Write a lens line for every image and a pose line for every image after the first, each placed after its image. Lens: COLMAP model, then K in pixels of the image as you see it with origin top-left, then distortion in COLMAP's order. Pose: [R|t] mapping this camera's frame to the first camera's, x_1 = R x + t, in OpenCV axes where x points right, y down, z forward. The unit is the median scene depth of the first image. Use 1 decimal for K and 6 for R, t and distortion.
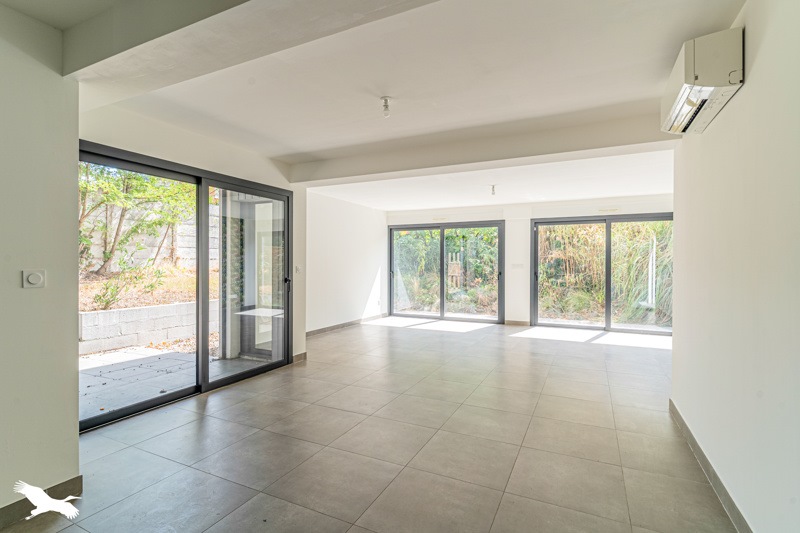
lens RADIAL K [[408.5, 0, 367.7], [0, 408.5, 265.8], [0, 0, 1]] dist [0.002770, 0.000666]
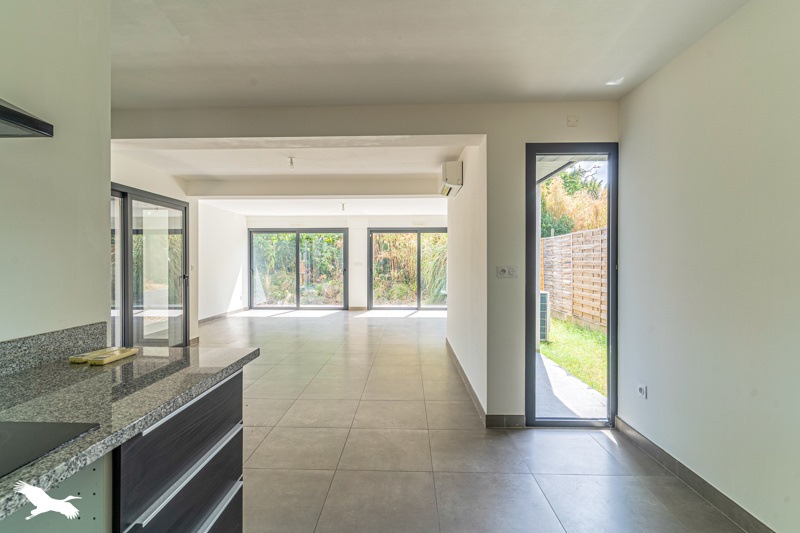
lens RADIAL K [[386.4, 0, 396.3], [0, 386.4, 262.2], [0, 0, 1]] dist [0.000840, 0.000158]
pose [[0.892816, -0.003842, 0.450404, -0.067667], [0.006427, 0.999970, -0.004211, 0.000715], [-0.450375, 0.006654, 0.892815, -0.129491]]
